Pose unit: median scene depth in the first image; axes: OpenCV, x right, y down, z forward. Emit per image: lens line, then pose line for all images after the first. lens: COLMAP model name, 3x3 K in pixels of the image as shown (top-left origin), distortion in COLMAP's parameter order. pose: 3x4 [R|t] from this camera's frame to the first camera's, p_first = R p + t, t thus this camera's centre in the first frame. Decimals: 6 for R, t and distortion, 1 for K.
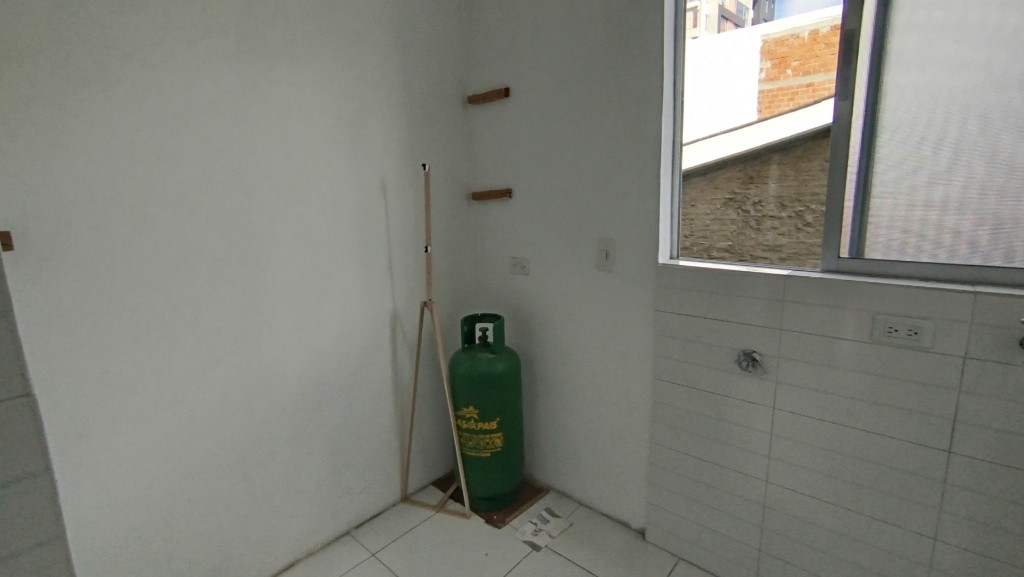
lens RADIAL K [[469.3, 0, 513.8], [0, 469.3, 282.0], [0, 0, 1]] dist [-0.018529, 0.007361]
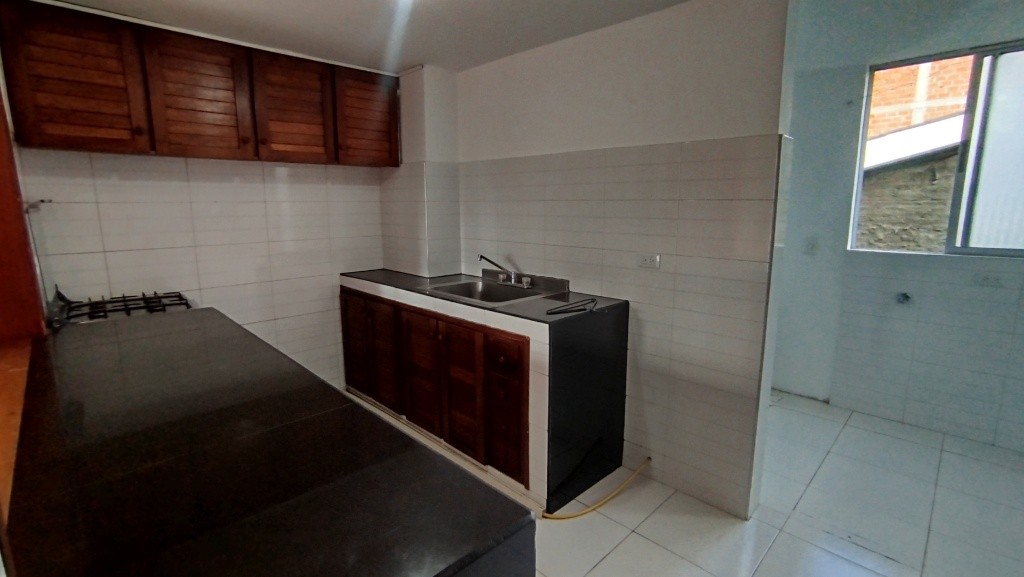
lens RADIAL K [[469.3, 0, 506.7], [0, 469.3, 285.7], [0, 0, 1]] dist [-0.018529, 0.007361]
pose [[0.997439, 0.036808, -0.061323, -0.255200], [-0.037973, 0.999118, -0.017941, 0.052074], [0.060609, 0.020224, 0.997957, -0.257626]]
